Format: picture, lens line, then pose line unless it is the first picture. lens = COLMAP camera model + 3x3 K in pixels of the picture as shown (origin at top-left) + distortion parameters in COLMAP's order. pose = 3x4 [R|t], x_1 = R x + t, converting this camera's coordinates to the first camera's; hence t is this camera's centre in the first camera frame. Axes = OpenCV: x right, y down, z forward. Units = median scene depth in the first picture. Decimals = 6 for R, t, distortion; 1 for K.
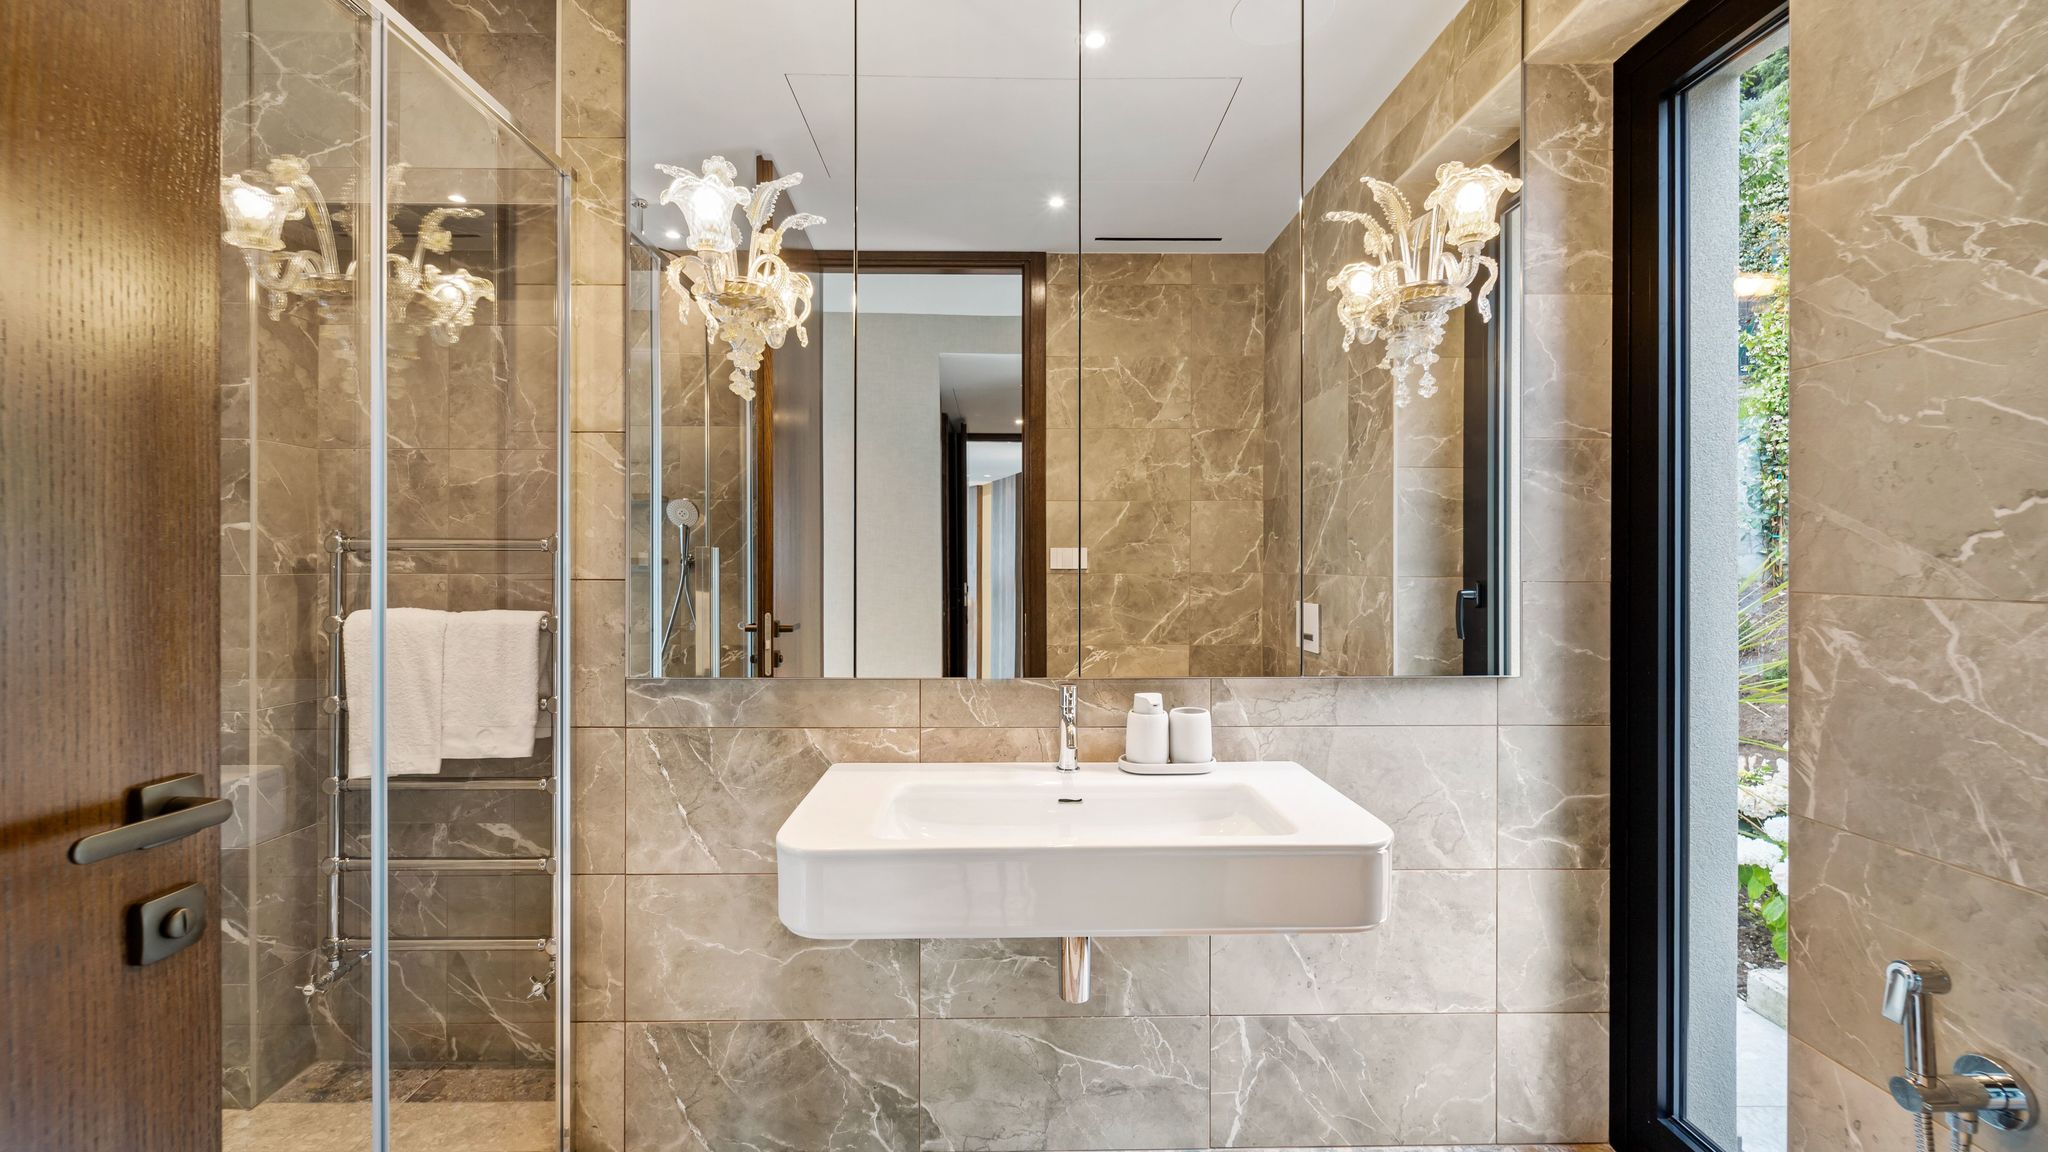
lens RADIAL K [[833.5, 0, 1016.9], [0, 833.5, 572.1], [0, 0, 1]] dist [0.000356, -0.000358]
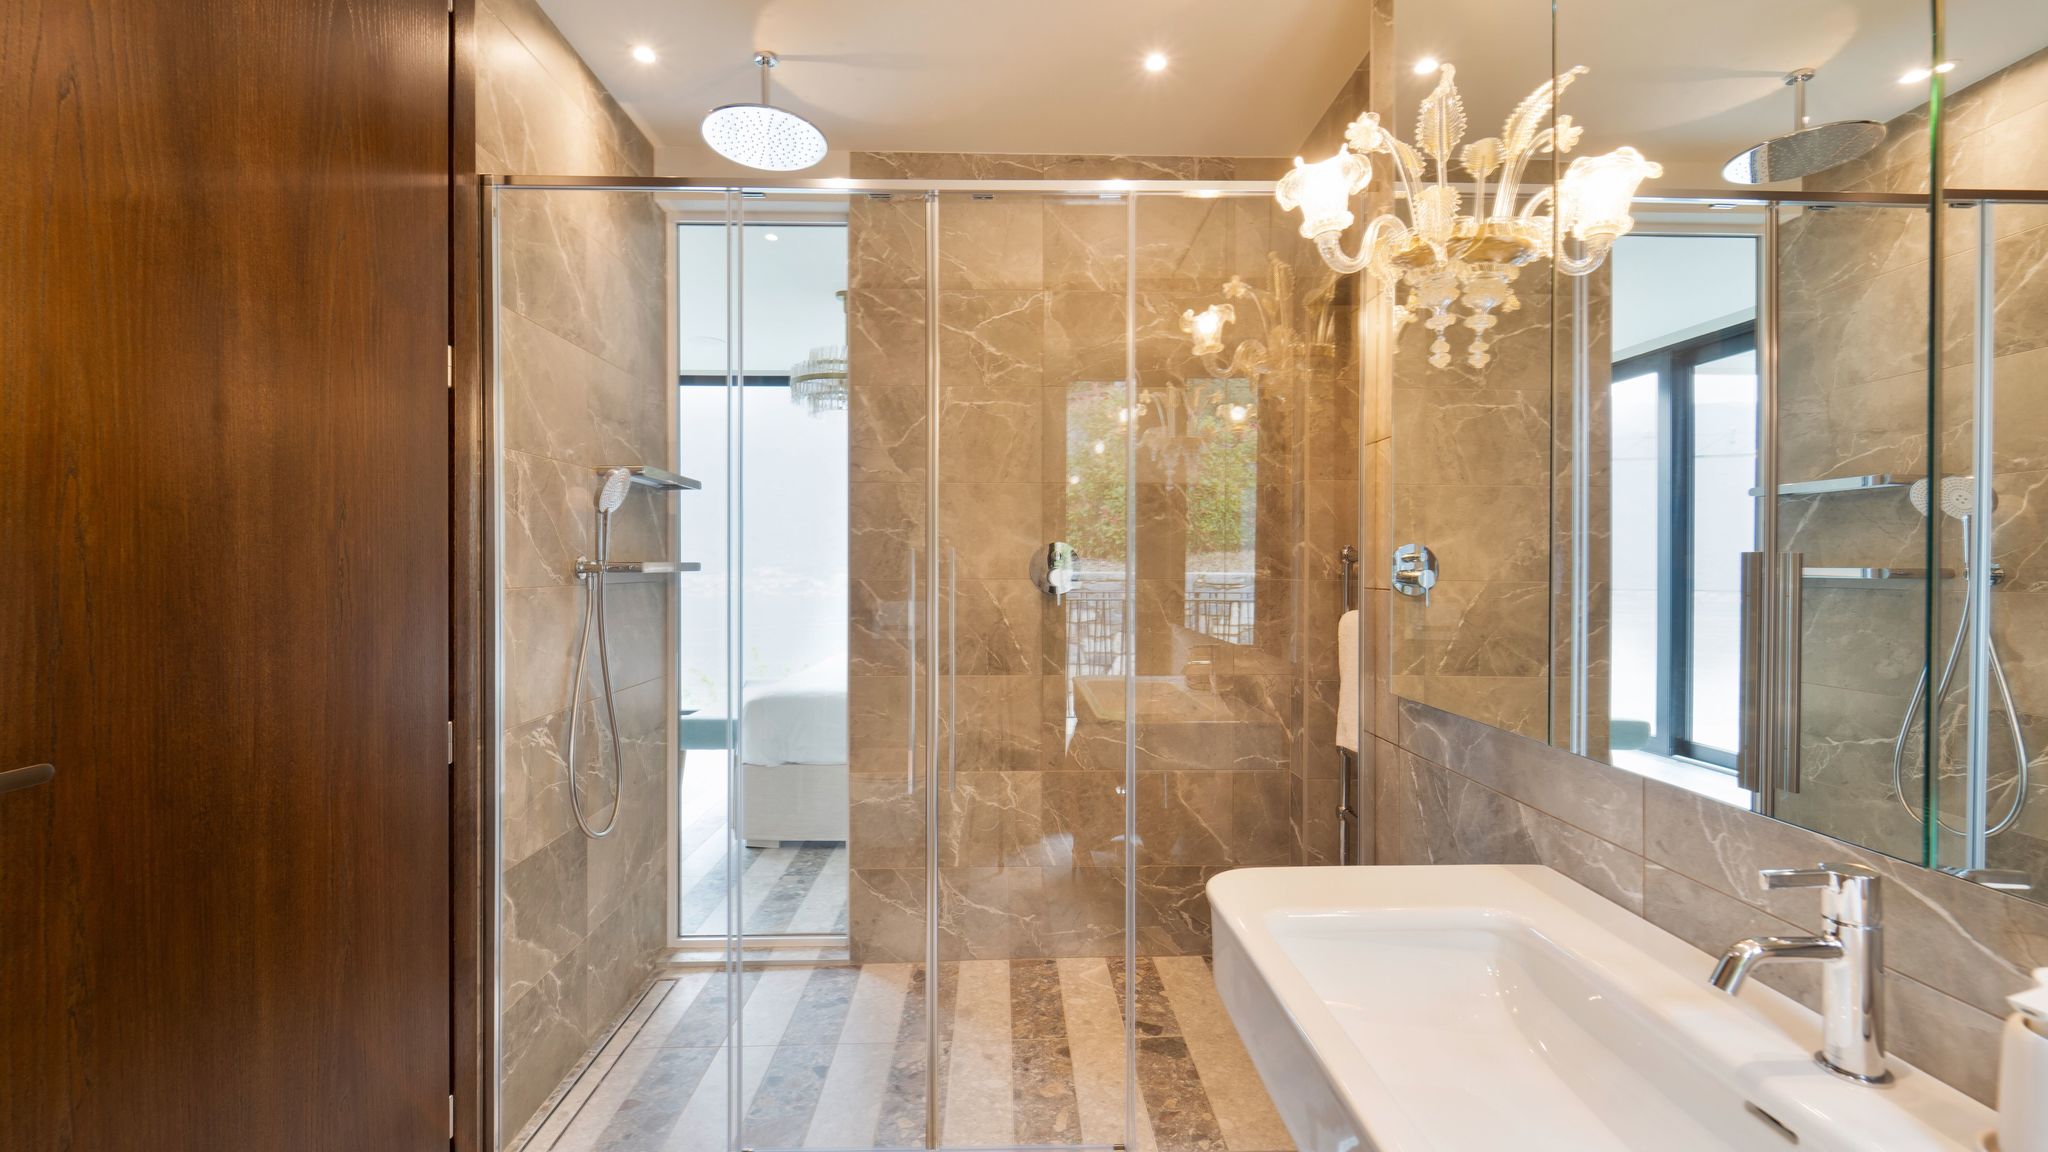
lens RADIAL K [[833.5, 0, 1016.9], [0, 833.5, 572.1], [0, 0, 1]] dist [0.000356, -0.000358]
pose [[0.003913, 0.006972, -0.999968, 0.474572], [-0.011448, 0.999910, 0.006926, -0.014633], [0.999927, 0.011420, 0.003993, 0.553205]]
